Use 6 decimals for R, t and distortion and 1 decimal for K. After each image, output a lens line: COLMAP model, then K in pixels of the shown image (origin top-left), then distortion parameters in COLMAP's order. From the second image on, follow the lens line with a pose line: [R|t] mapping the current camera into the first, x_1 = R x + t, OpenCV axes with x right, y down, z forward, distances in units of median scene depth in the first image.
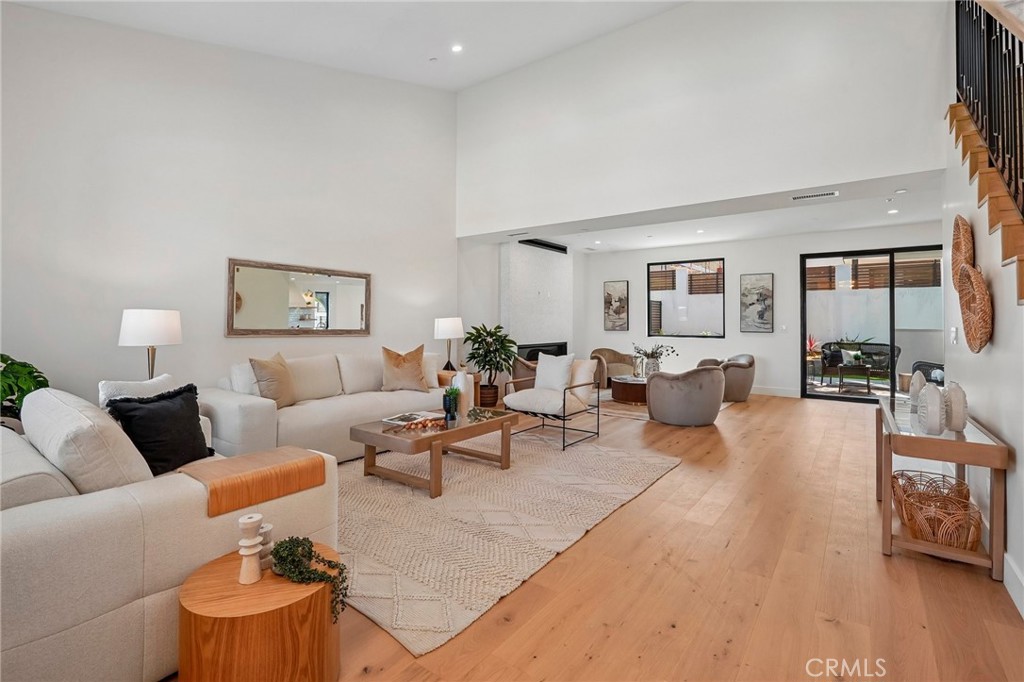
lens RADIAL K [[469.2, 0, 511.2], [0, 469.2, 317.8], [0, 0, 1]] dist [-0.013905, 0.005860]
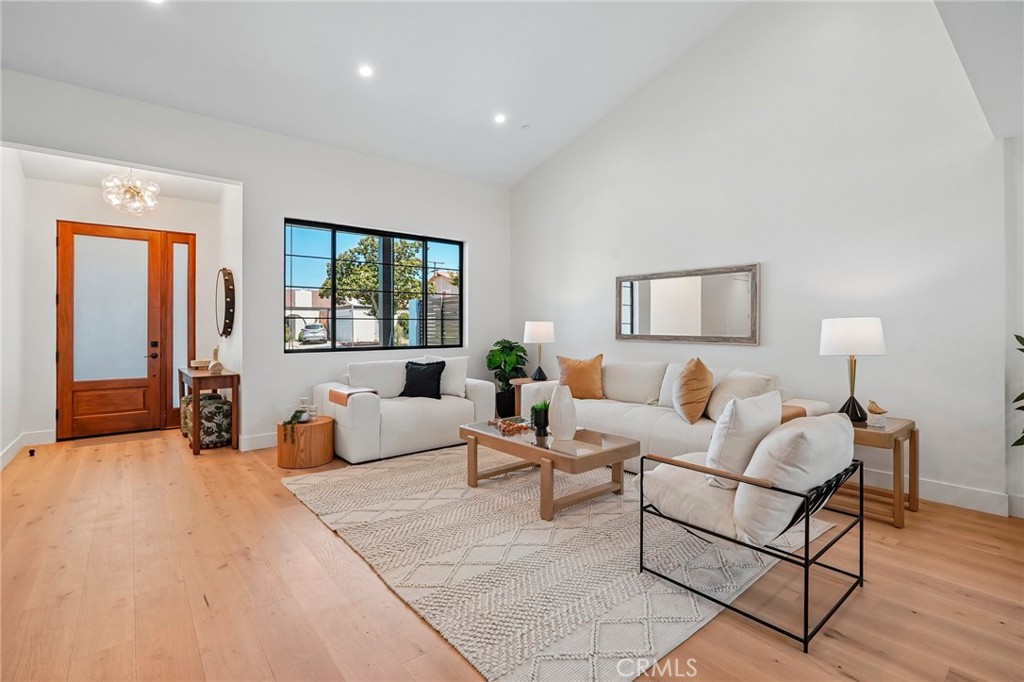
lens RADIAL K [[469.2, 0, 509.6], [0, 469.2, 325.0], [0, 0, 1]] dist [-0.013905, 0.005860]
pose [[-0.236539, -0.013347, -0.971530, 0.419068], [0.011567, 0.999796, -0.016552, 0.010260], [0.971553, -0.015153, -0.236336, 0.633509]]
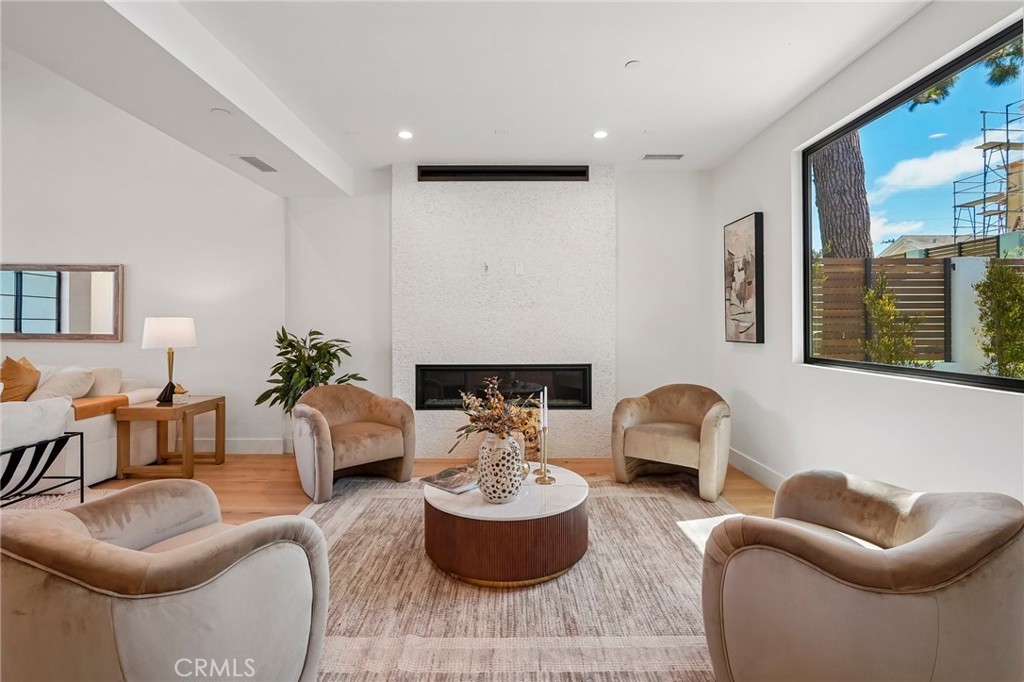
lens RADIAL K [[469.2, 0, 511.3], [0, 469.2, 326.3], [0, 0, 1]] dist [-0.013905, 0.005860]
pose [[0.604637, -0.005450, -0.796483, 0.589743], [0.012797, 0.999914, 0.002873, 0.013652], [0.796399, -0.011930, 0.604654, 0.842009]]
